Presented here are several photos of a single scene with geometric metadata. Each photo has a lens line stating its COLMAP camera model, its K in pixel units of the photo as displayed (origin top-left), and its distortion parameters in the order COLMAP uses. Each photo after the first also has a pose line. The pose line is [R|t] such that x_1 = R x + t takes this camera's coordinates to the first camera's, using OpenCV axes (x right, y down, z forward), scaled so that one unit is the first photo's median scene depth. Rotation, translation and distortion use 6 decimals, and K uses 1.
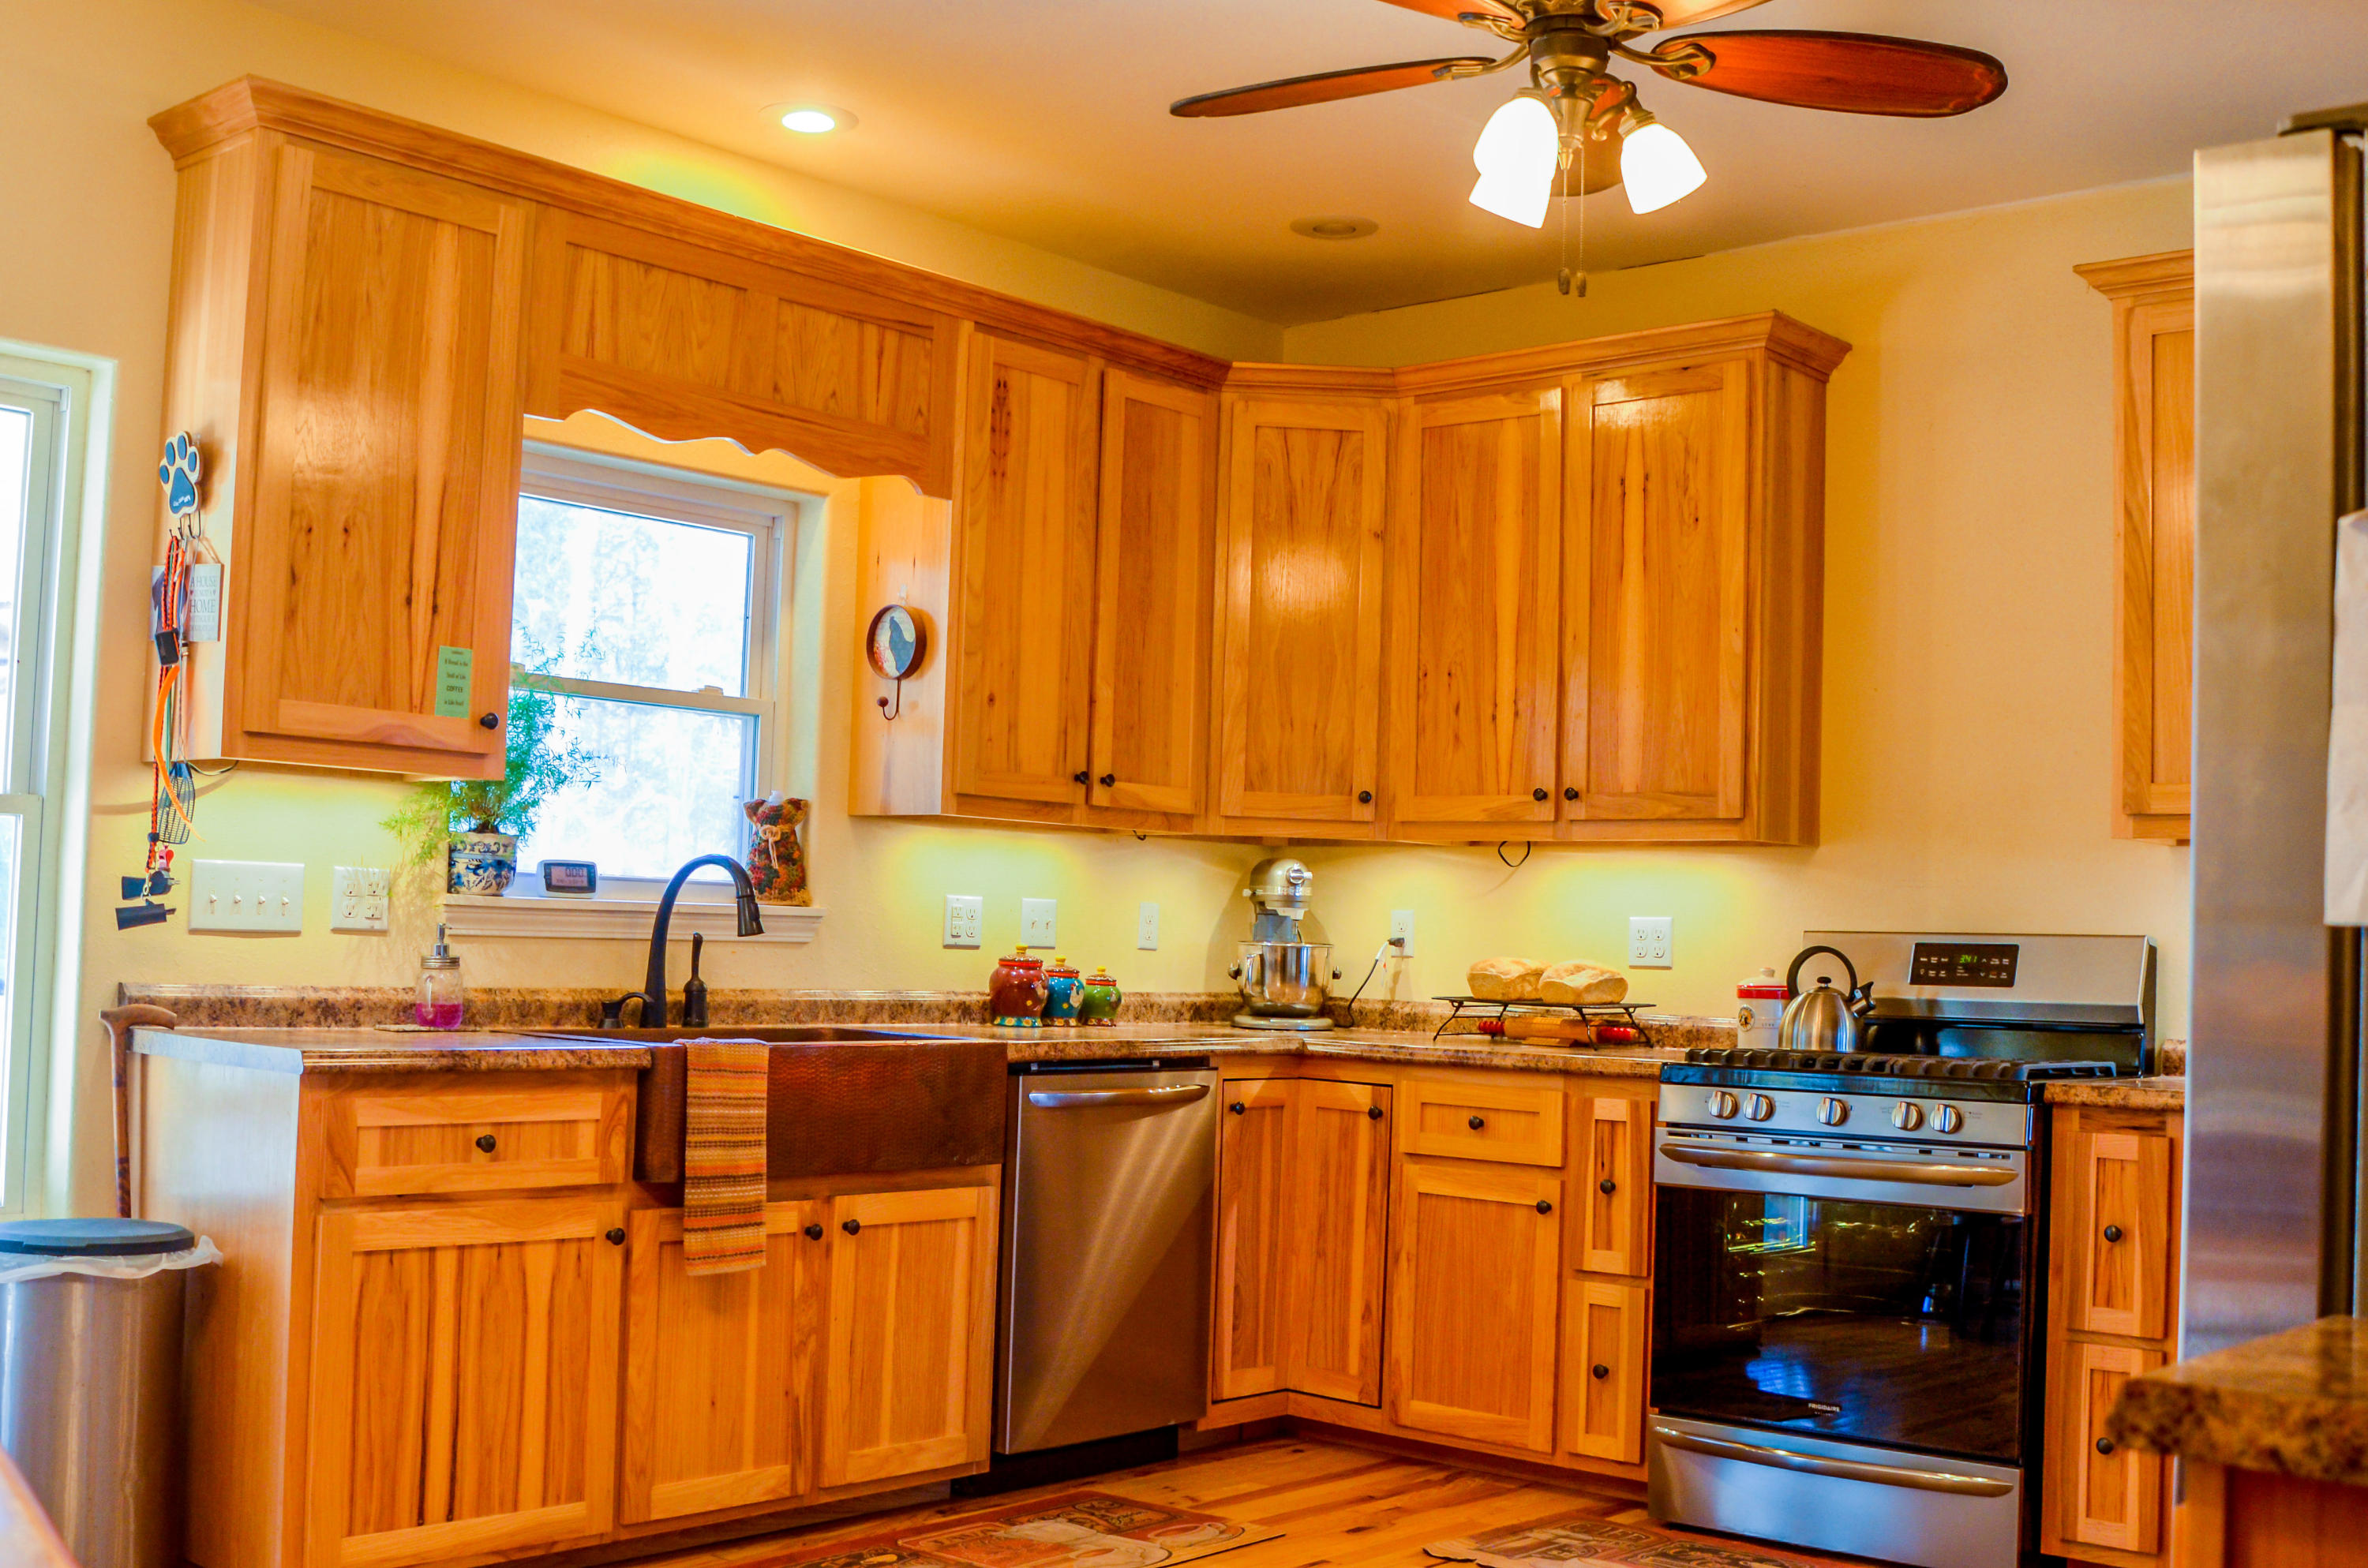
lens RADIAL K [[2543.2, 0, 1184.0], [0, 2543.2, 784.0], [0, 0, 1]] dist [-0.116901, -0.006324]
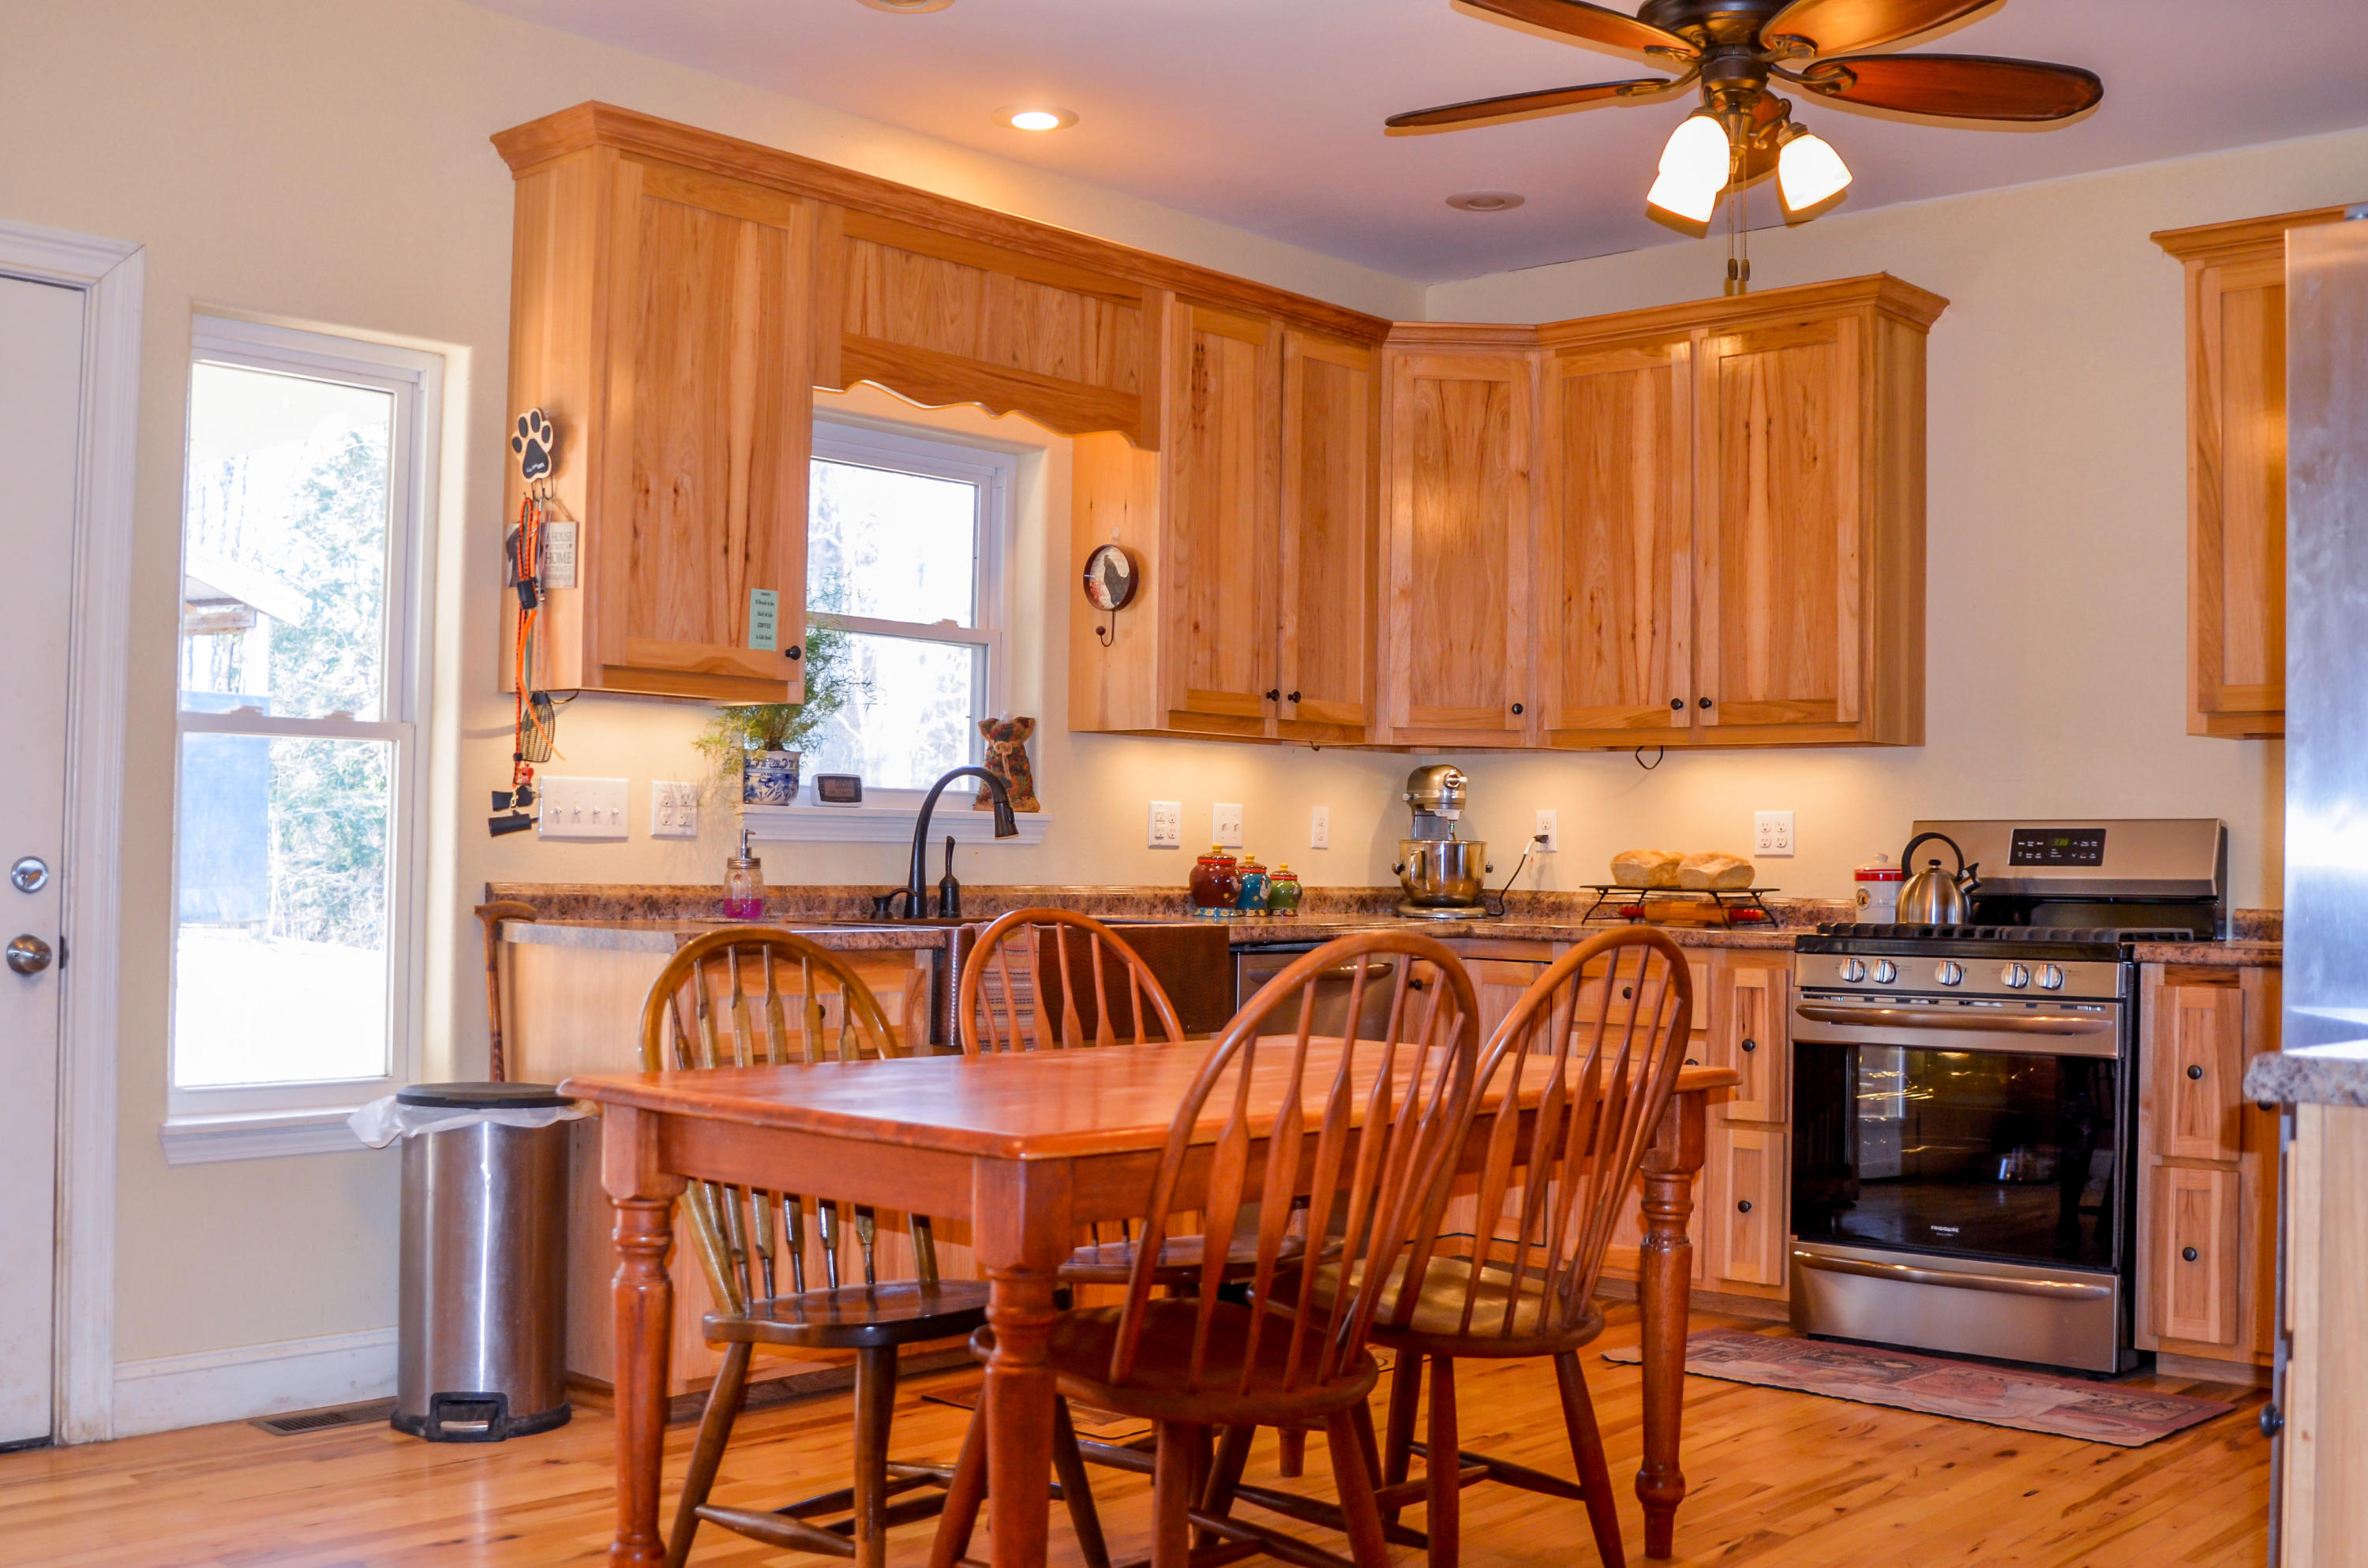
lens RADIAL K [[2553.5, 0, 1184.0], [0, 2553.5, 784.0], [0, 0, 1]] dist [-0.120615, 0.028704]
pose [[0.999779, -0.015315, -0.014372, -0.071328], [0.015736, 0.999436, 0.029667, 0.003098], [0.013910, -0.029887, 0.999457, -0.151582]]
